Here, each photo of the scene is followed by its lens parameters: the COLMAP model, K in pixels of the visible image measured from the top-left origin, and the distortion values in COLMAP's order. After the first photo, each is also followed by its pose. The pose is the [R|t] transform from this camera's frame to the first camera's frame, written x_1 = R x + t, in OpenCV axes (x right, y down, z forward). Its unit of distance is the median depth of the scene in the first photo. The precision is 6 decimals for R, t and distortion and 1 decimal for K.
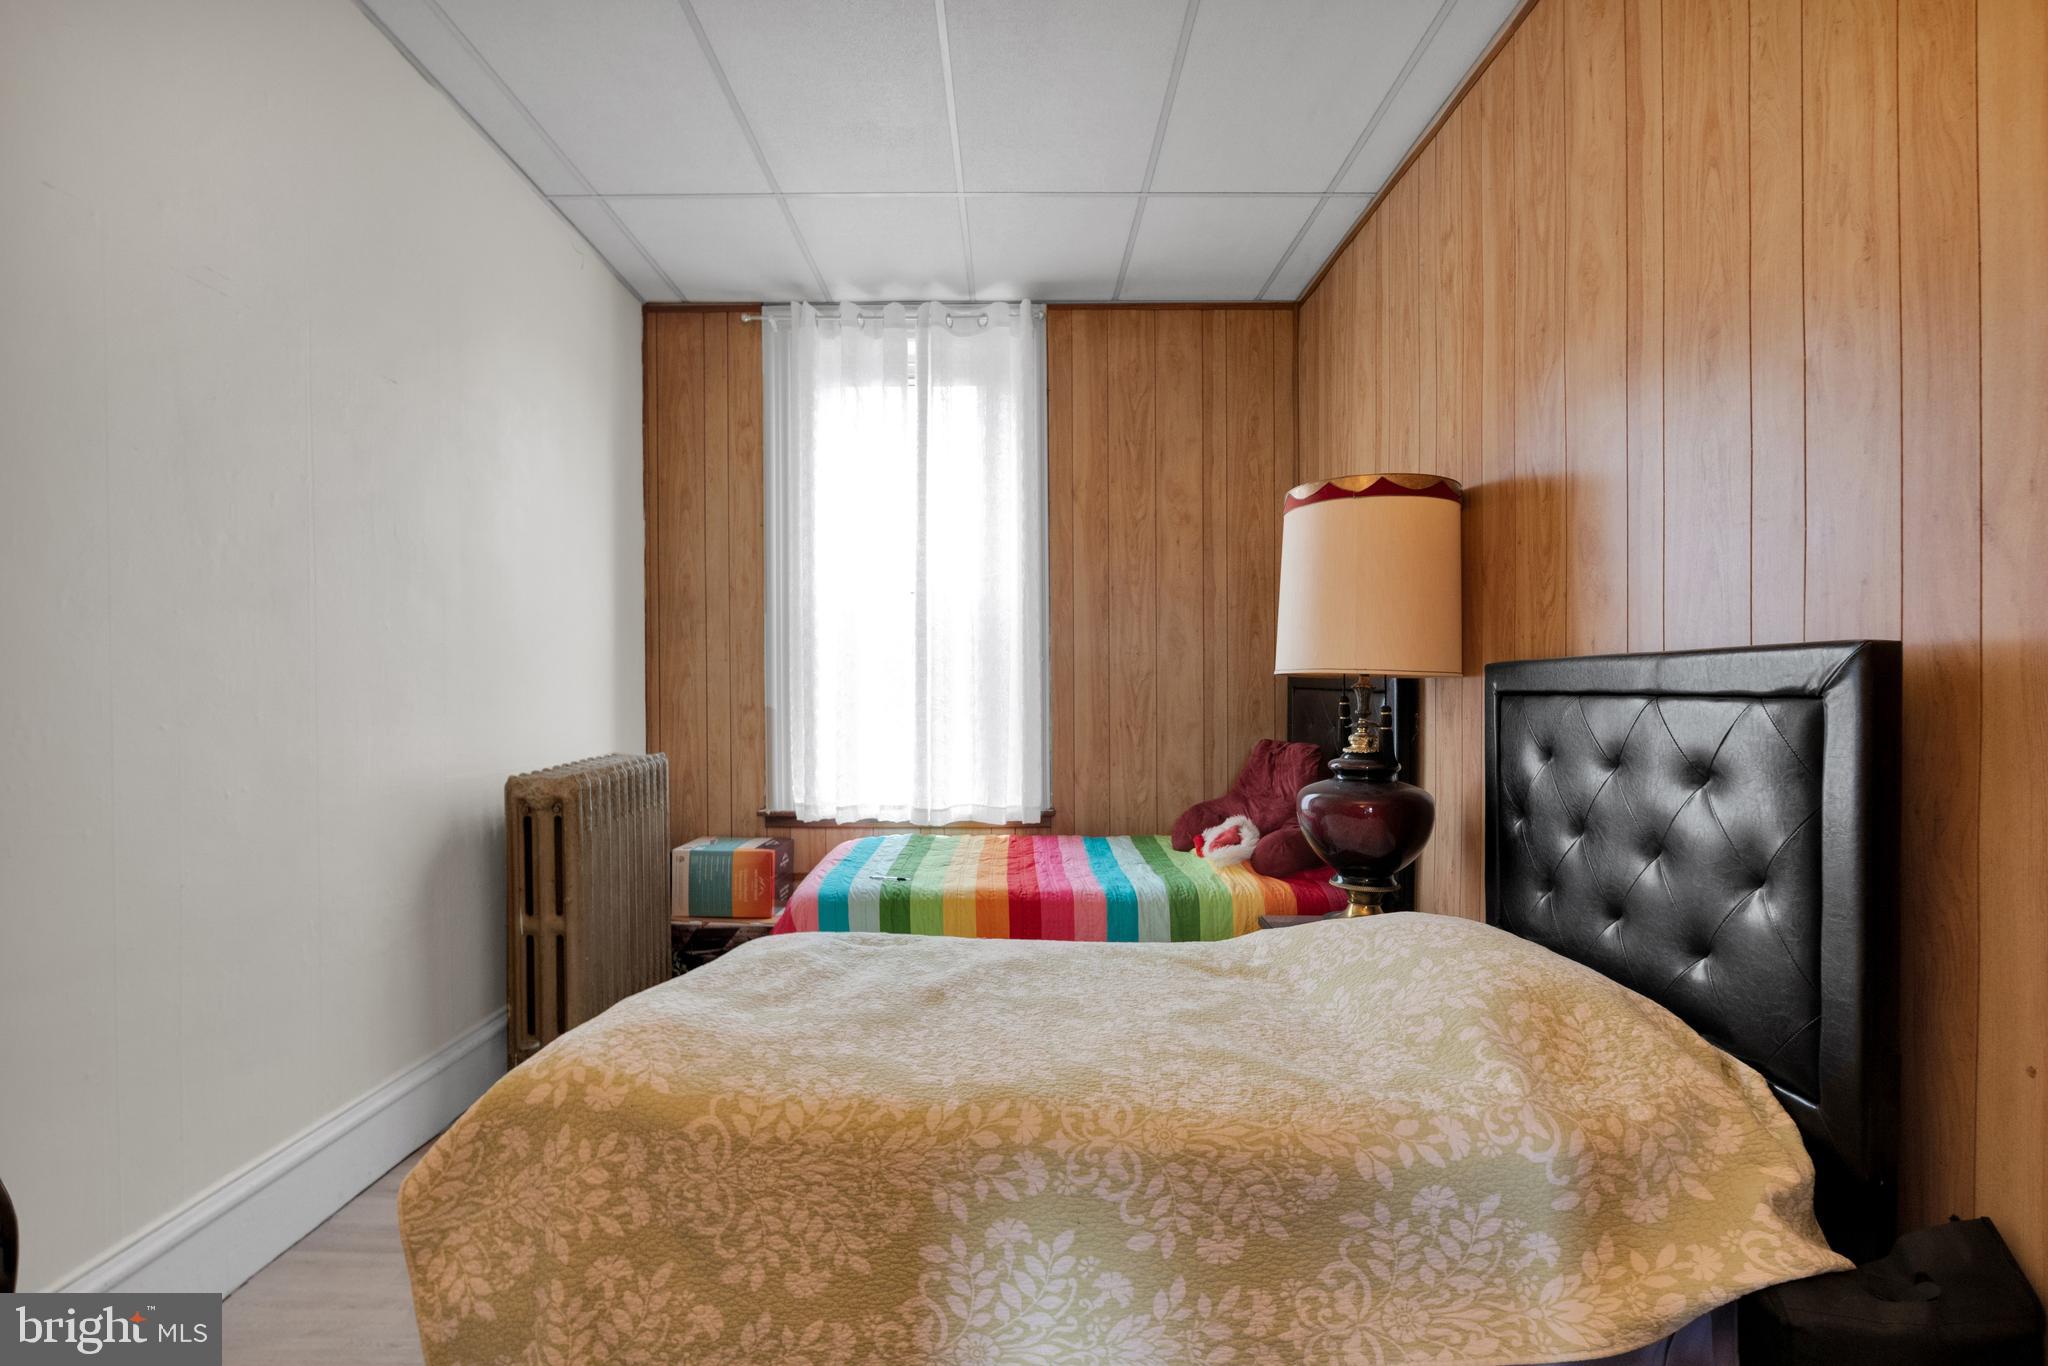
lens RADIAL K [[826.8, 0, 1024.0], [0, 826.8, 683.0], [0, 0, 1]] dist [-0.000071, -0.000004]
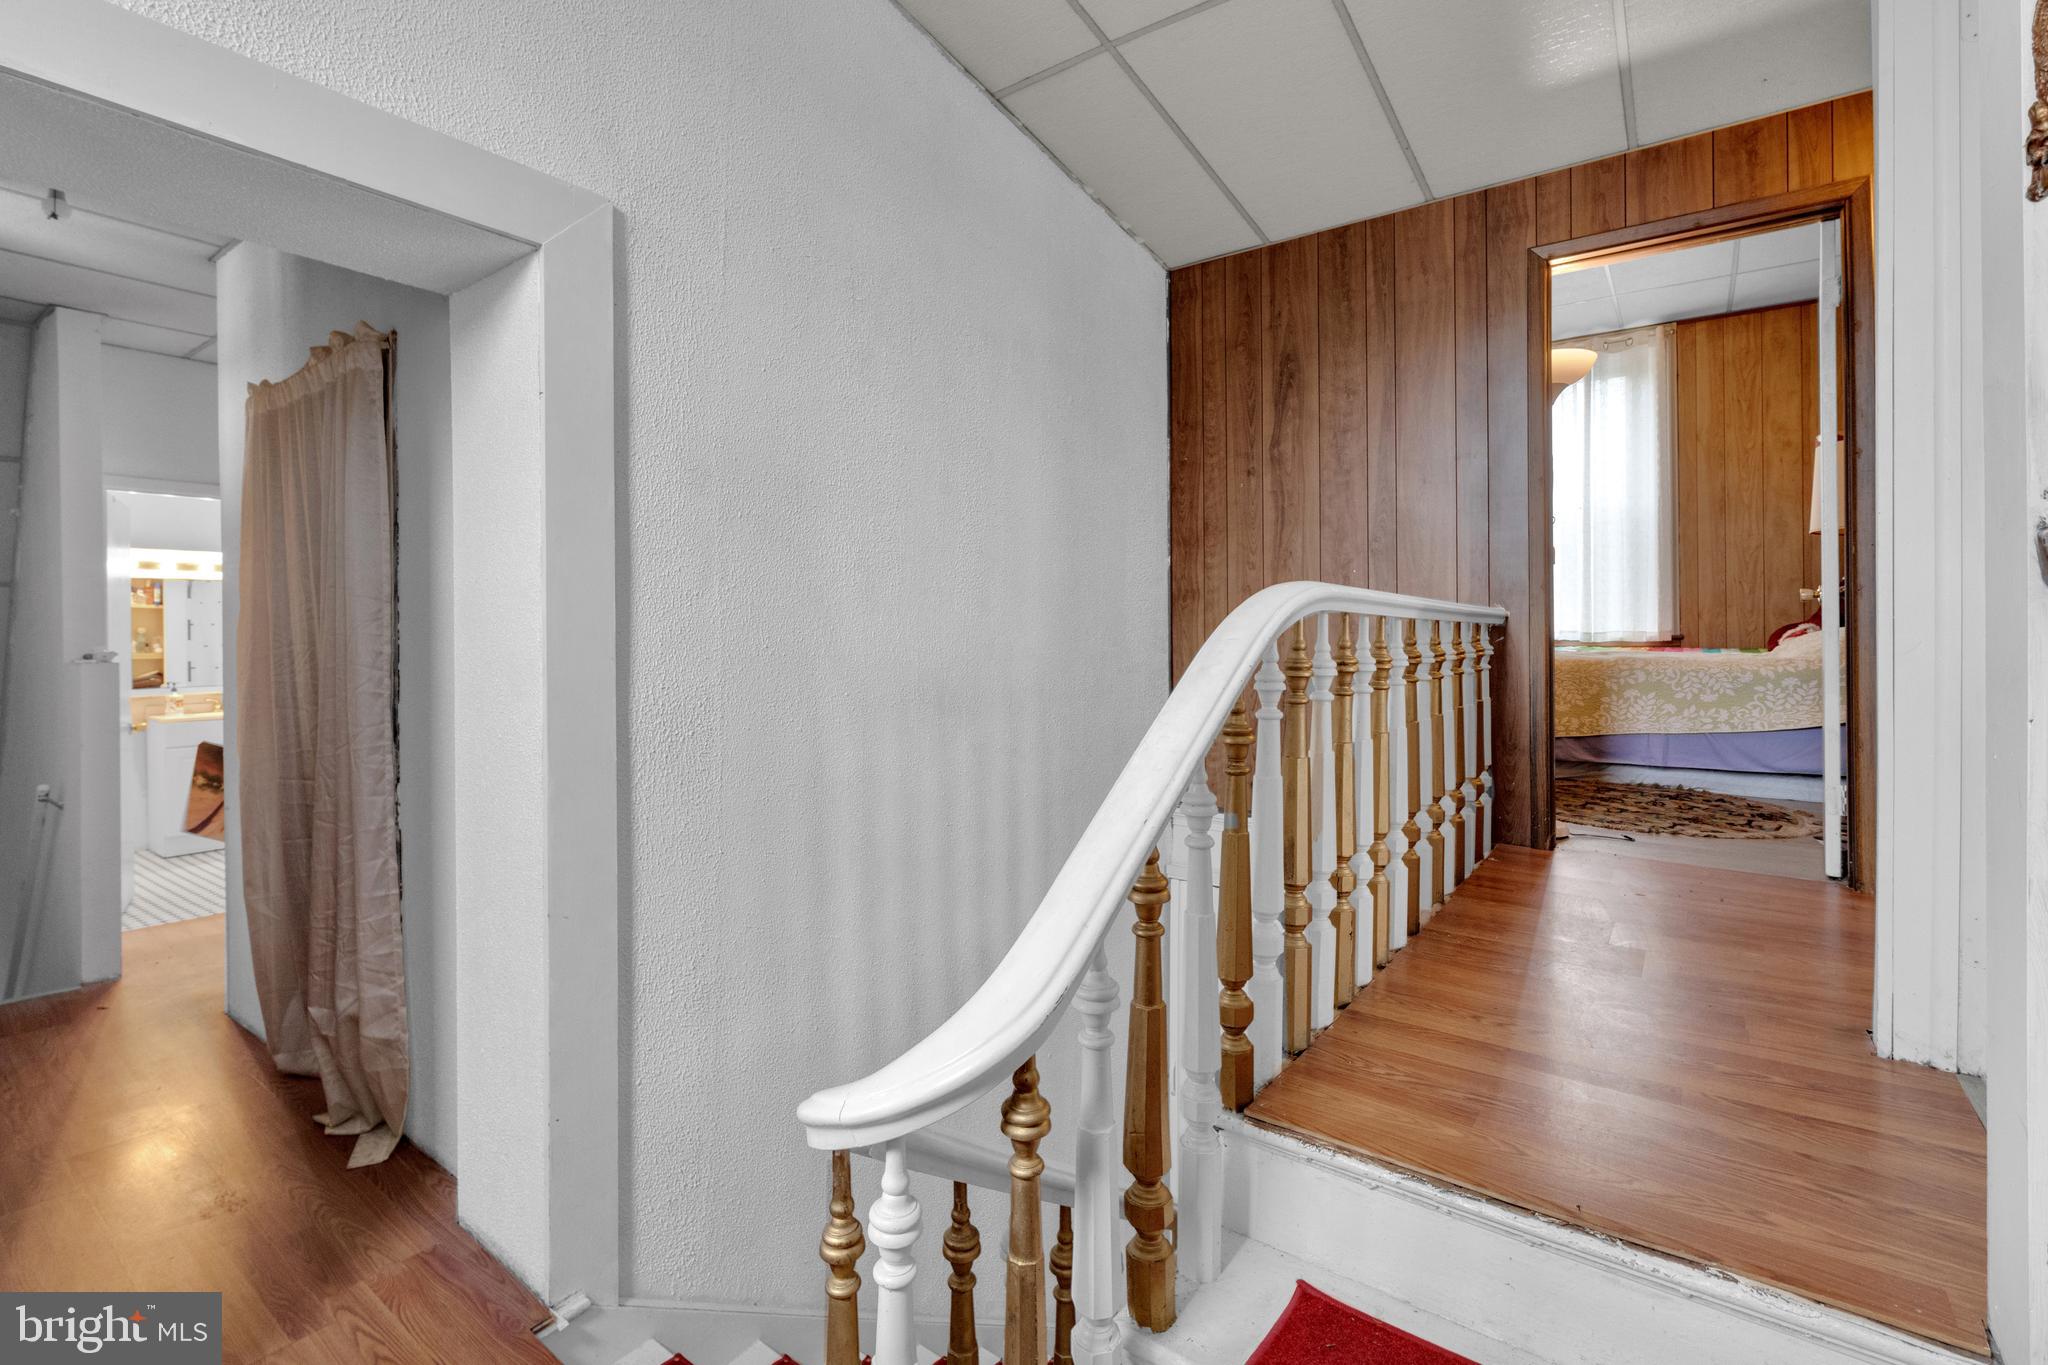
lens RADIAL K [[930.2, 0, 1026.4], [0, 930.2, 633.4], [0, 0, 1]] dist [-0.000652, -0.000085]
pose [[0.802895, -0.000914, -0.596120, 0.090622], [0.003288, 0.999990, 0.002894, 0.141279], [0.596112, -0.004284, 0.802890, -1.224927]]
